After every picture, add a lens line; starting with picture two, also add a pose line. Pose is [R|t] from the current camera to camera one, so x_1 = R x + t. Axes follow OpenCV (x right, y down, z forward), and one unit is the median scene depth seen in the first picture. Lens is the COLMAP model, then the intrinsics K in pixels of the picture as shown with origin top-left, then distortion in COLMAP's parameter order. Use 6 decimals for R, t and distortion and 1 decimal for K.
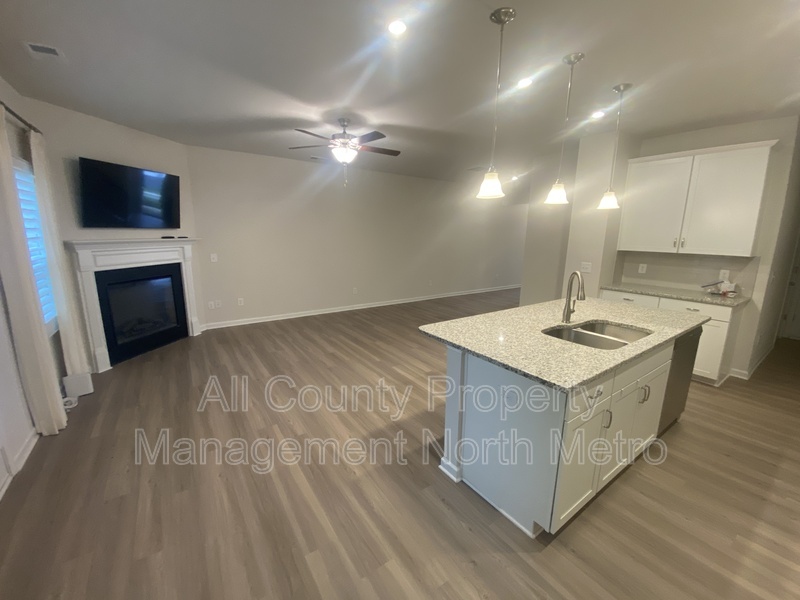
lens RADIAL K [[331.9, 0, 403.7], [0, 331.9, 297.3], [0, 0, 1]] dist [-0.005142, -0.001702]
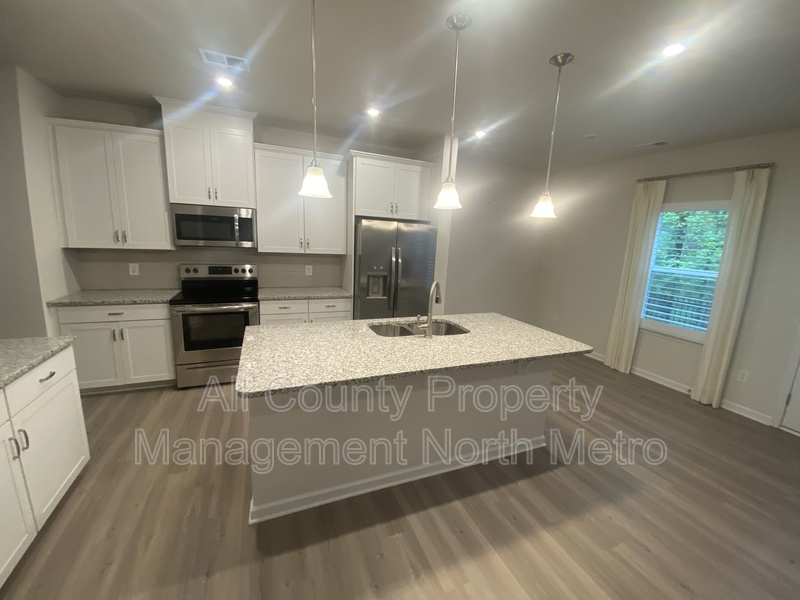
lens RADIAL K [[331.9, 0, 398.4], [0, 331.9, 299.4], [0, 0, 1]] dist [-0.005142, -0.001702]
pose [[-0.973556, -0.097714, 0.206494, 0.285528], [-0.013766, 0.927357, 0.373924, -0.275174], [-0.228031, 0.361193, -0.904180, 1.350055]]
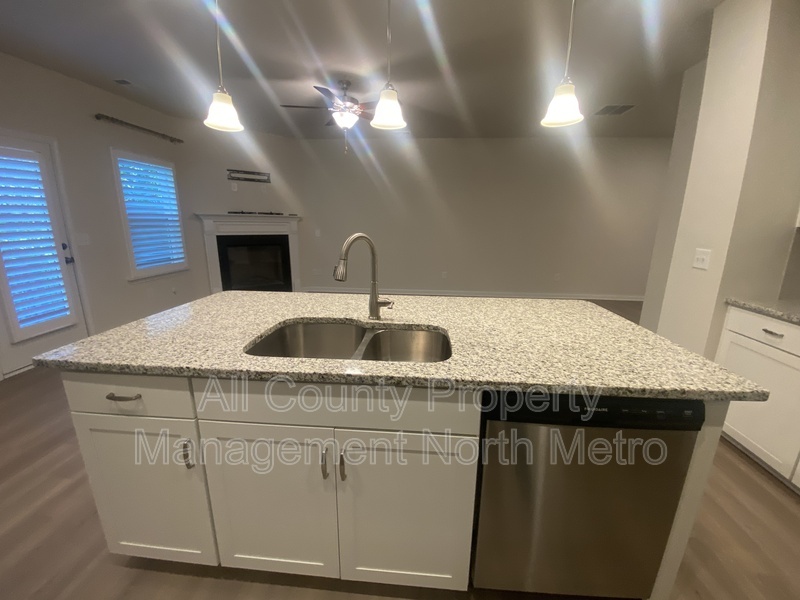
lens RADIAL K [[331.9, 0, 397.4], [0, 331.9, 299.3], [0, 0, 1]] dist [-0.005142, -0.001702]
pose [[0.765161, 0.143621, -0.627616, 0.667158], [-0.128415, 0.989260, 0.069820, -0.005400], [0.630903, 0.027172, 0.775386, 0.406590]]
